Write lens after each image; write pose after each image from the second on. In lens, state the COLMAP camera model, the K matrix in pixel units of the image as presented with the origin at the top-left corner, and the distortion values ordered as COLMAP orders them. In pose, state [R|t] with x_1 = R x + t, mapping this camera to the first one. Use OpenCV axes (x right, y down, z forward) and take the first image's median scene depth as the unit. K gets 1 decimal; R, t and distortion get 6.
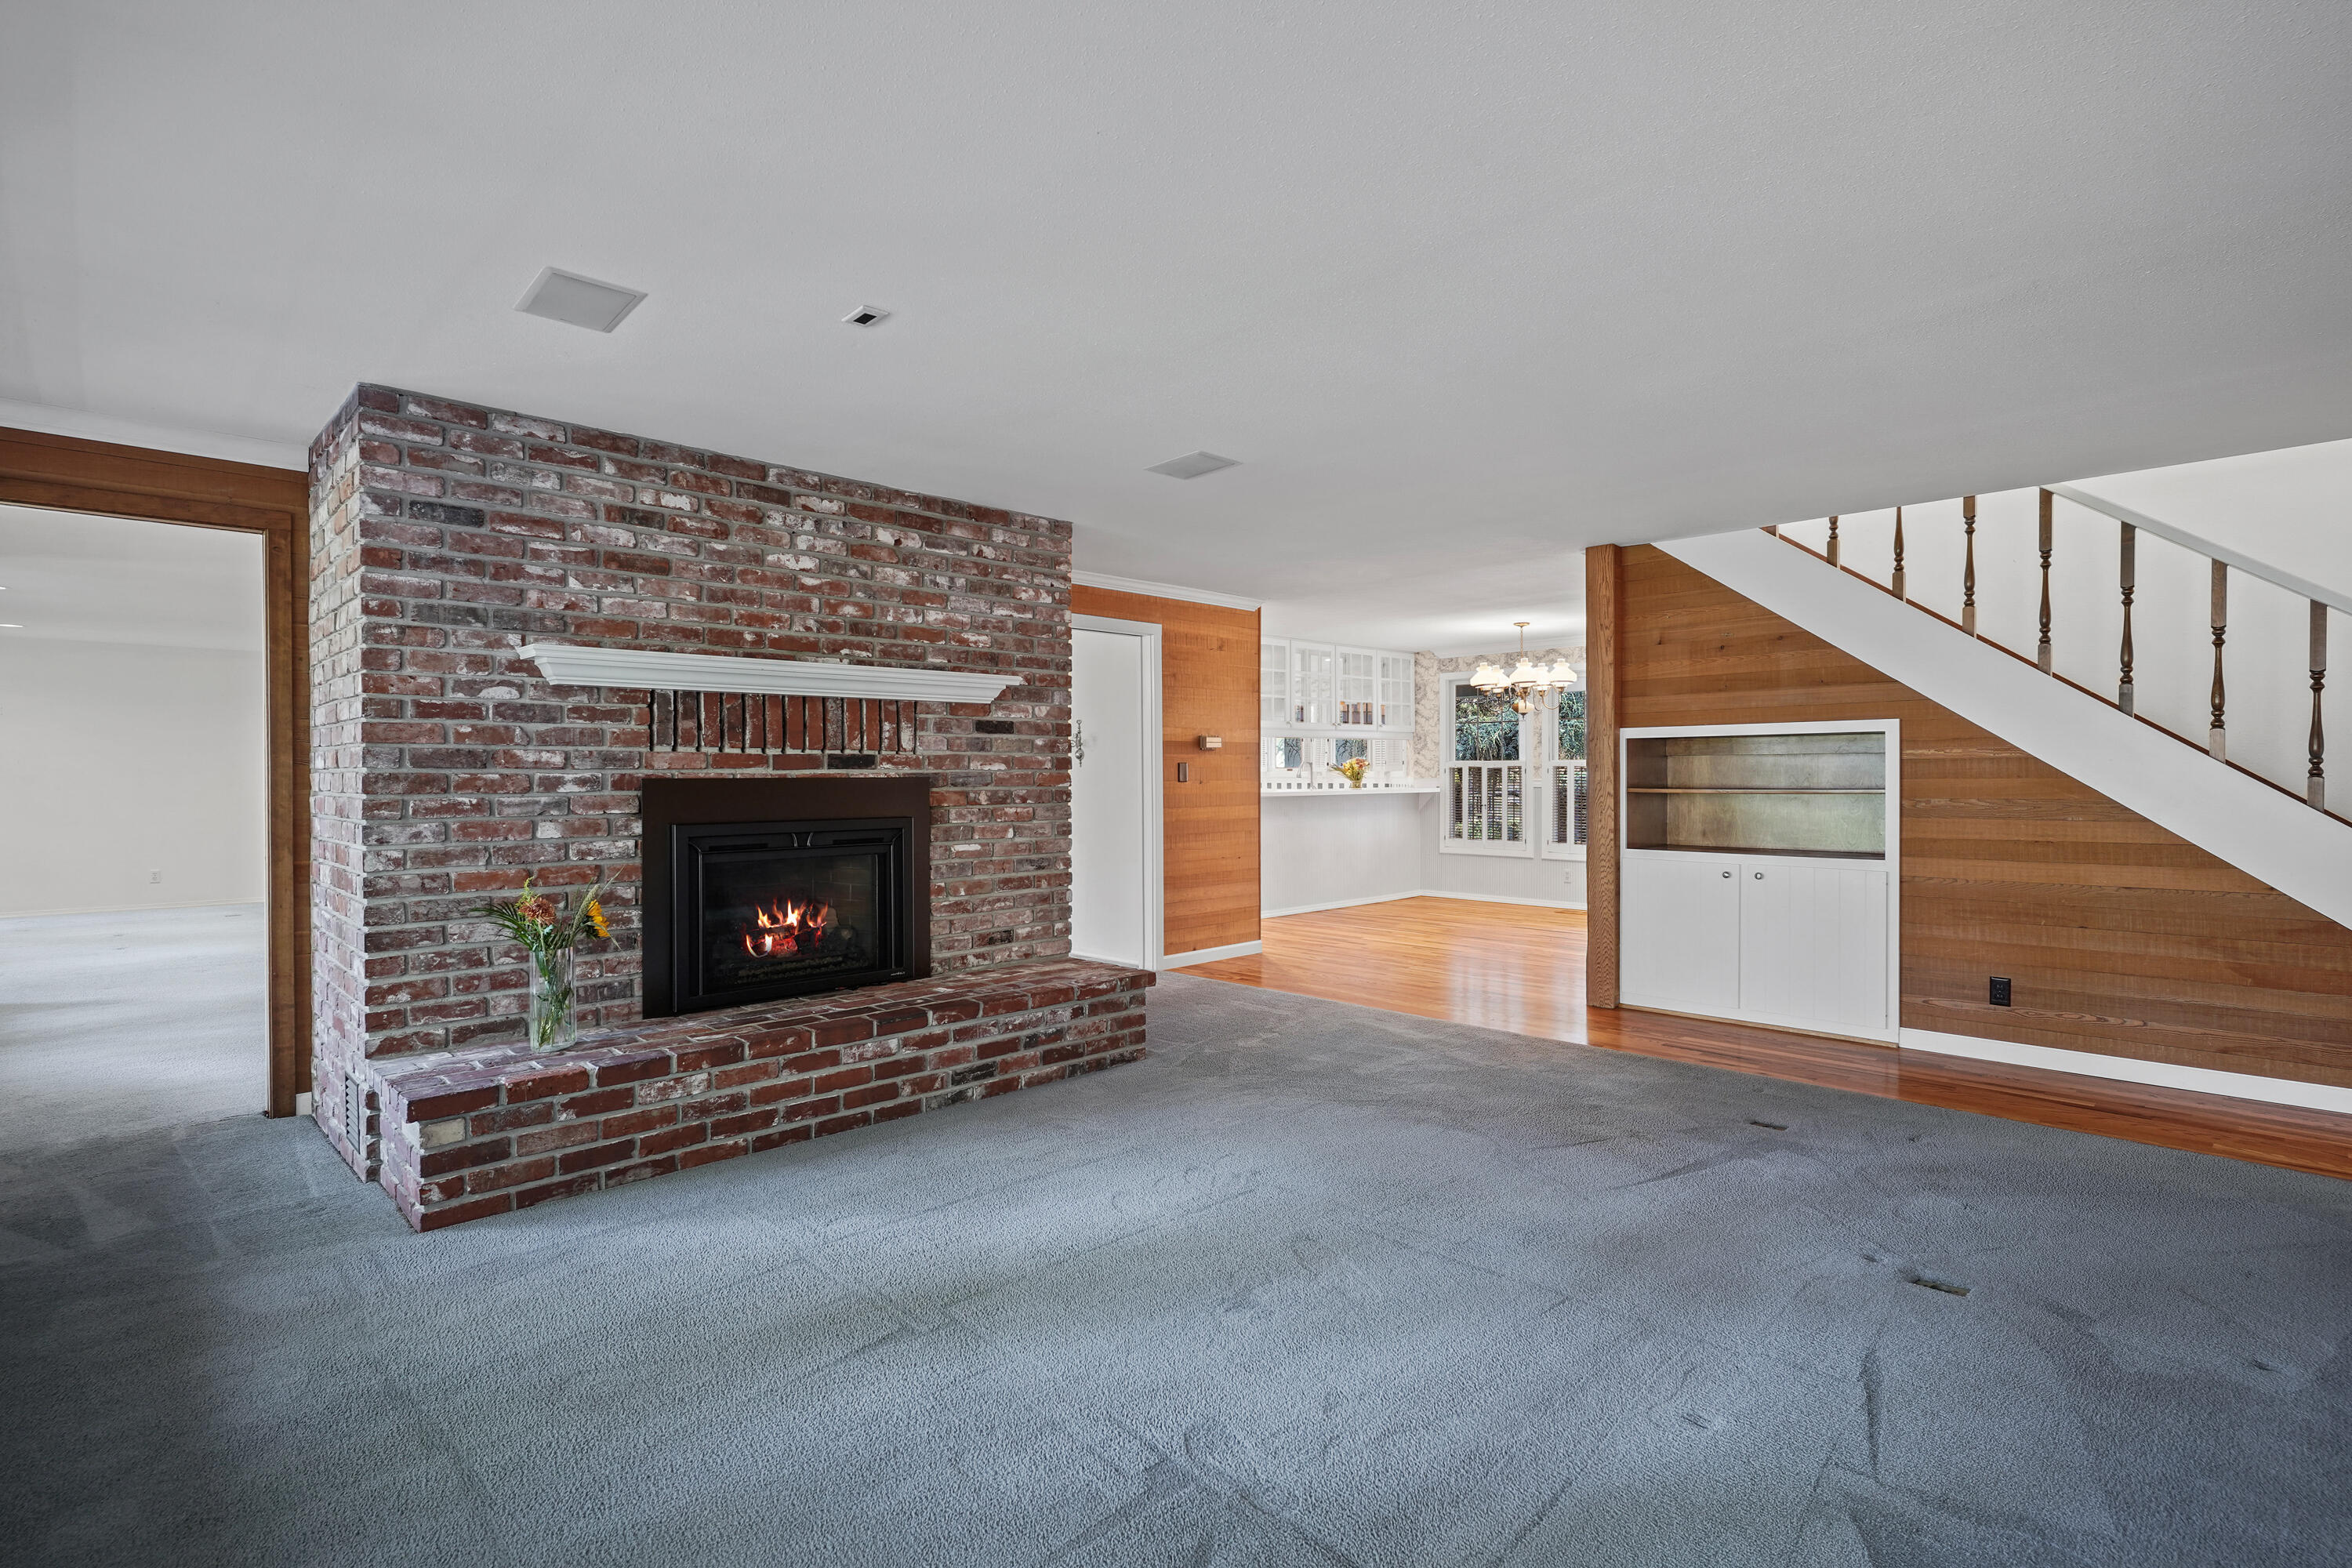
lens RADIAL K [[1140.2, 0, 1172.1], [0, 1140.2, 789.0], [0, 0, 1]] dist [-0.013375, 0.006551]
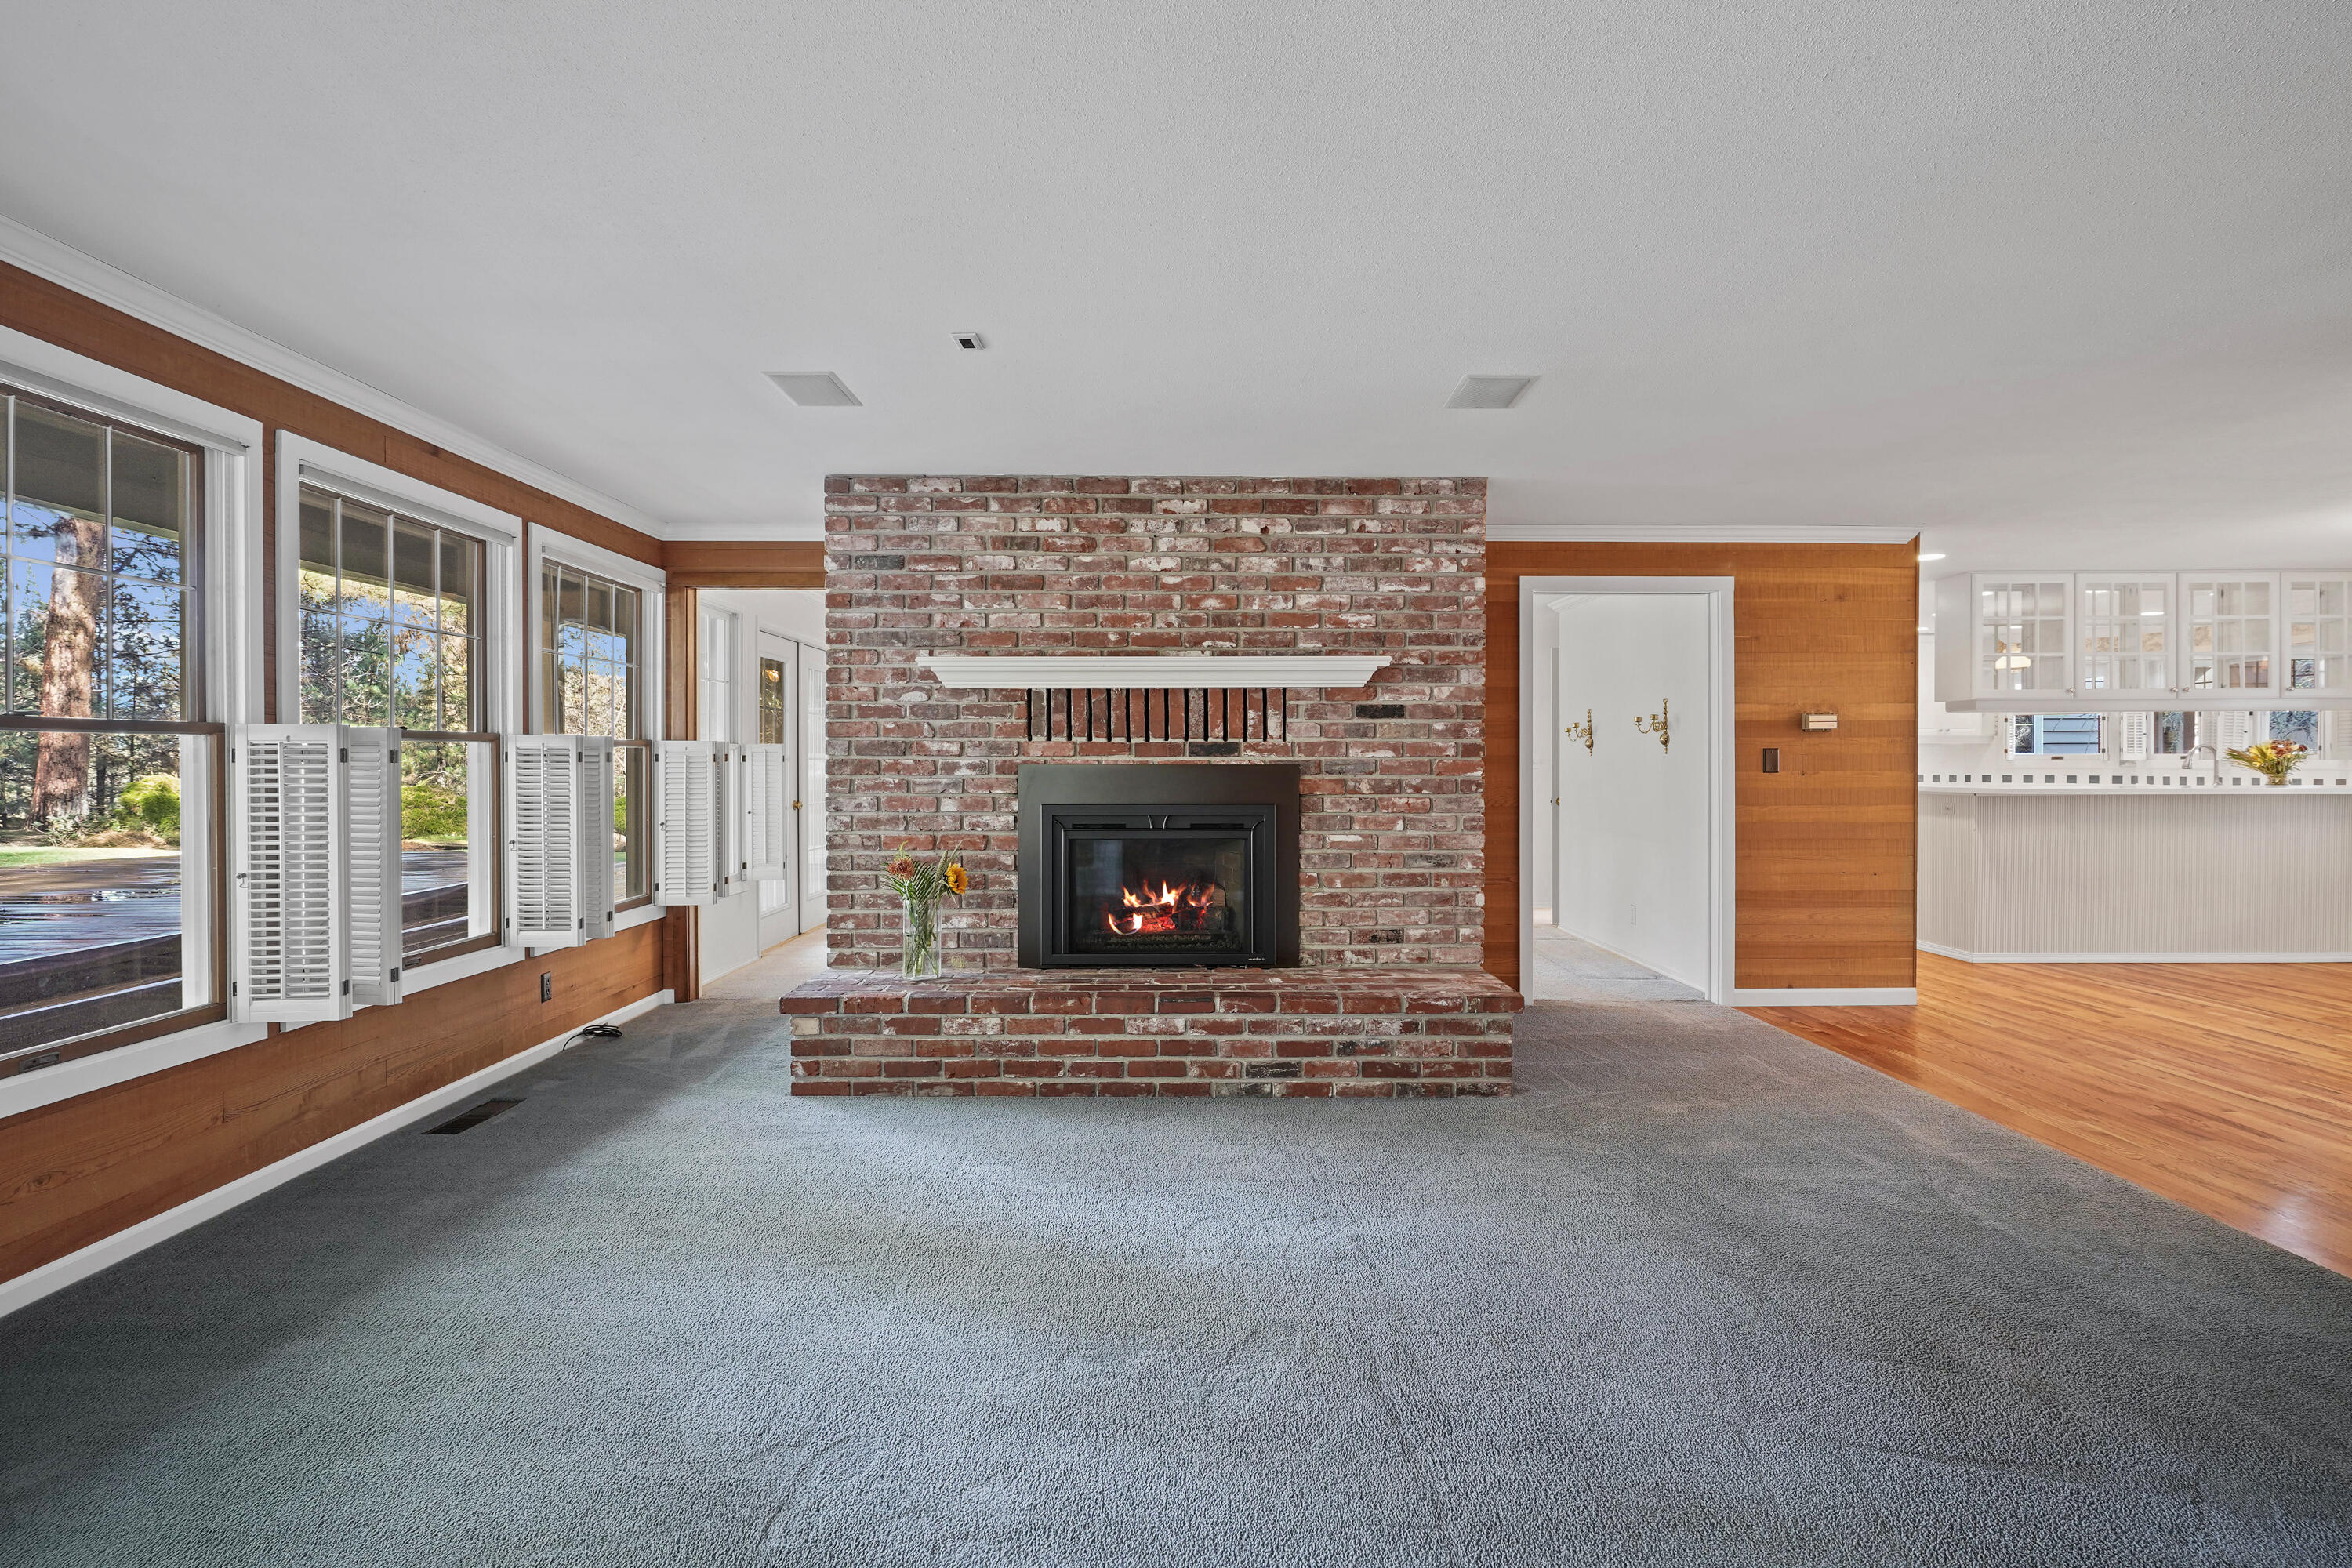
lens RADIAL K [[1140.2, 0, 1175.8], [0, 1140.2, 780.3], [0, 0, 1]] dist [-0.013375, 0.006551]
pose [[0.712950, 0.015573, -0.701042, 0.444276], [-0.012434, 0.999877, 0.009567, -0.005377], [0.701105, 0.001896, 0.713056, 0.247747]]
